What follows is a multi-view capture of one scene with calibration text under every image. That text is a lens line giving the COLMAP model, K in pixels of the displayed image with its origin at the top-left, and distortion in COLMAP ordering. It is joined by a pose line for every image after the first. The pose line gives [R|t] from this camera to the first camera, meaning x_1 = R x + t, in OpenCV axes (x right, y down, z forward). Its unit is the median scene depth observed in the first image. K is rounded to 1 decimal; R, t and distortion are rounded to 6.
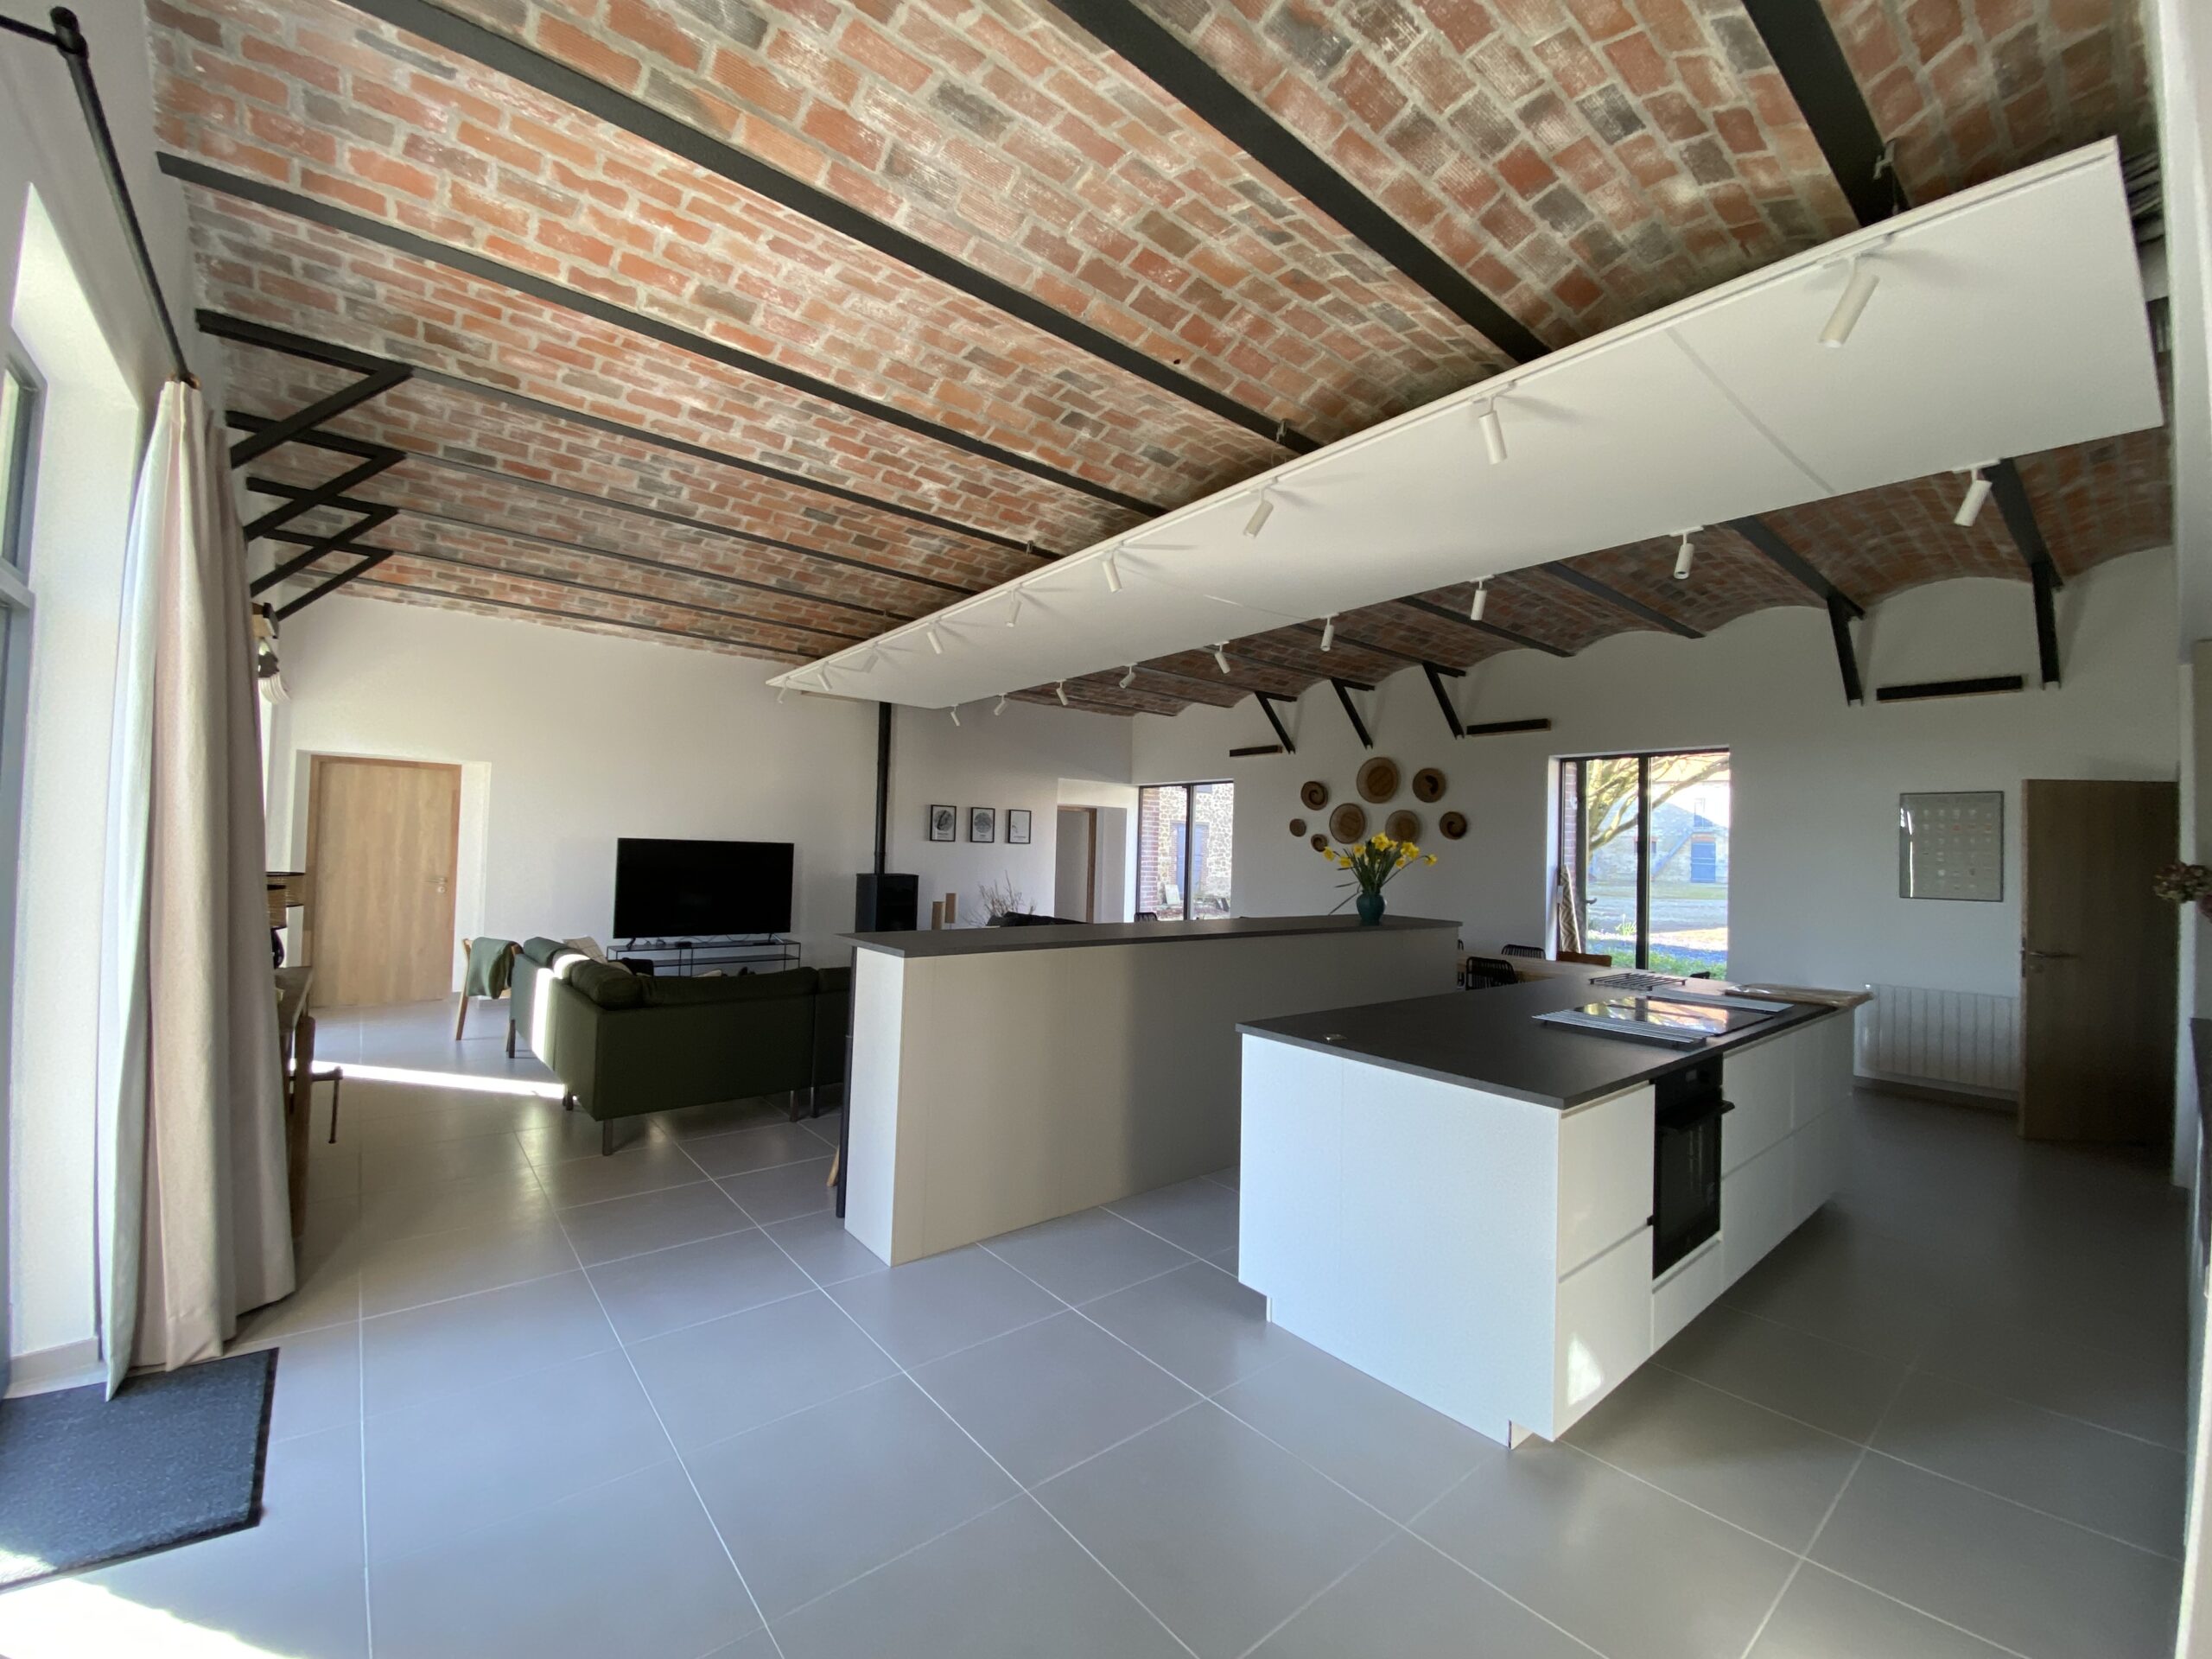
lens RADIAL K [[895.8, 0, 1099.4], [0, 895.8, 840.0], [0, 0, 1]] dist [0.023952, -0.007328]
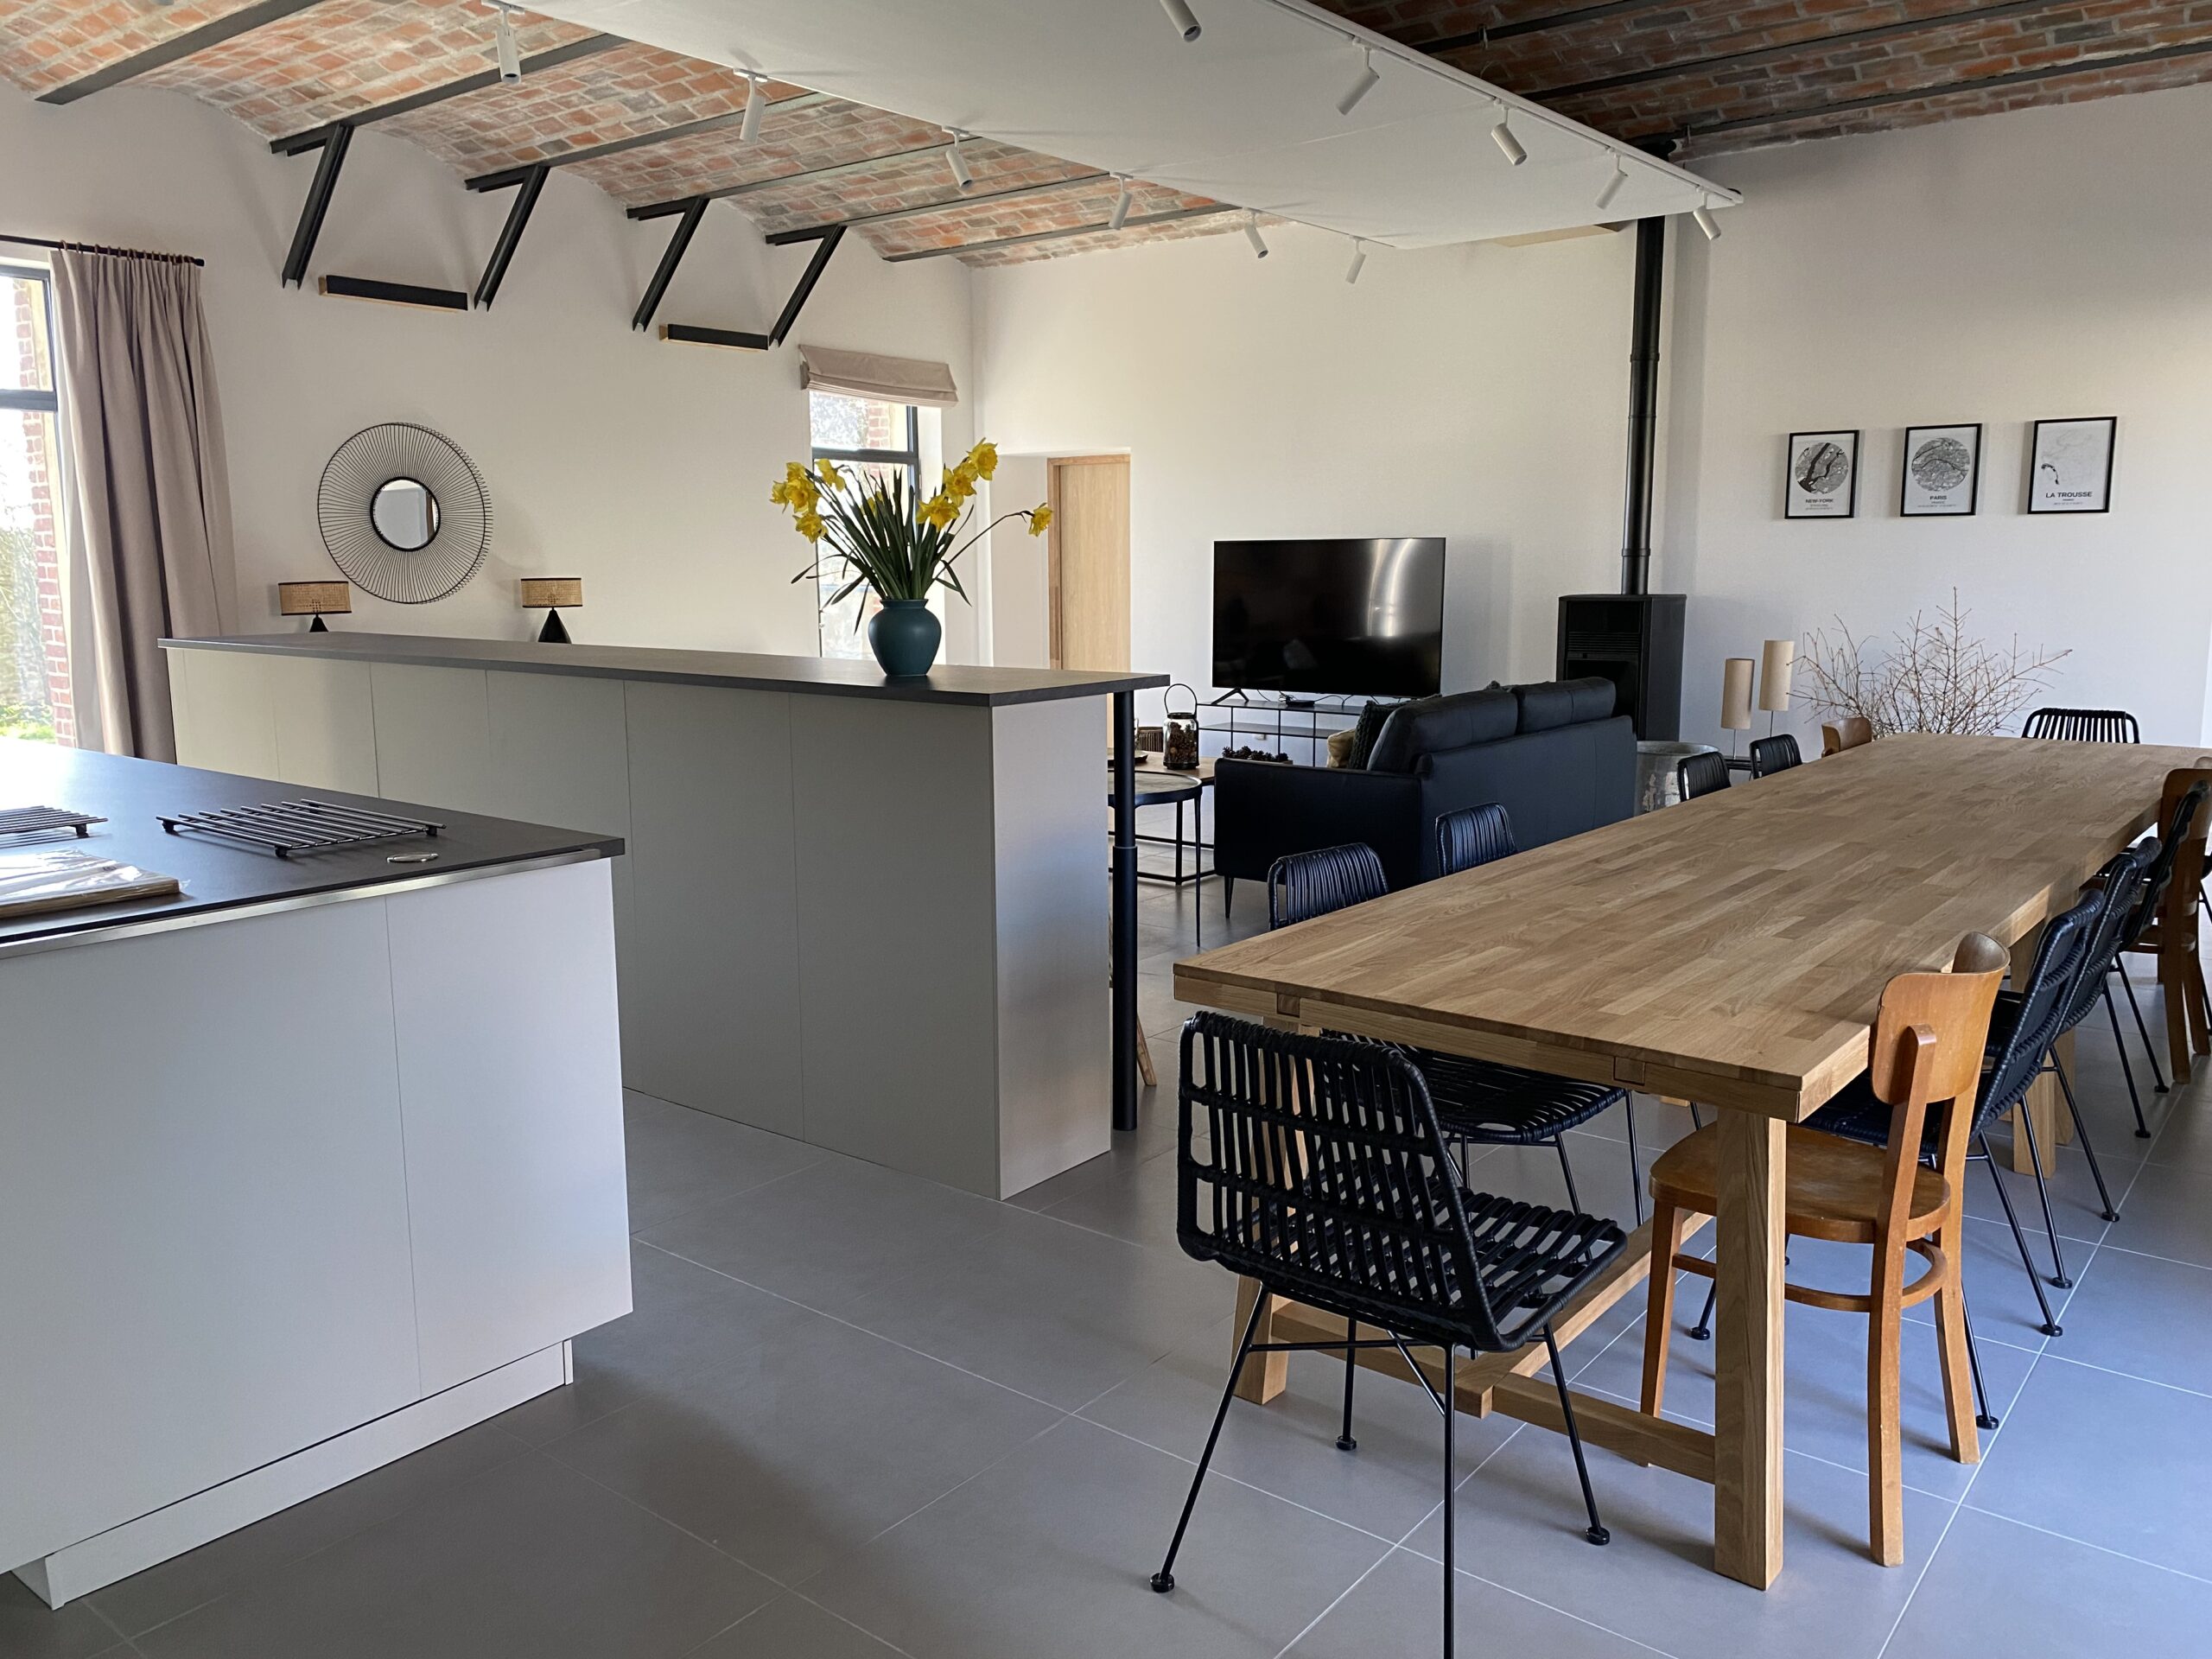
lens RADIAL K [[1707.1, 0, 1111.0], [0, 1707.1, 825.8], [0, 0, 1]] dist [0.025431, -0.015522]
pose [[0.207829, 0.123576, -0.970328, 0.643997], [0.025009, 0.990992, 0.131564, 0.035034], [0.977845, -0.051609, 0.202866, 0.574080]]
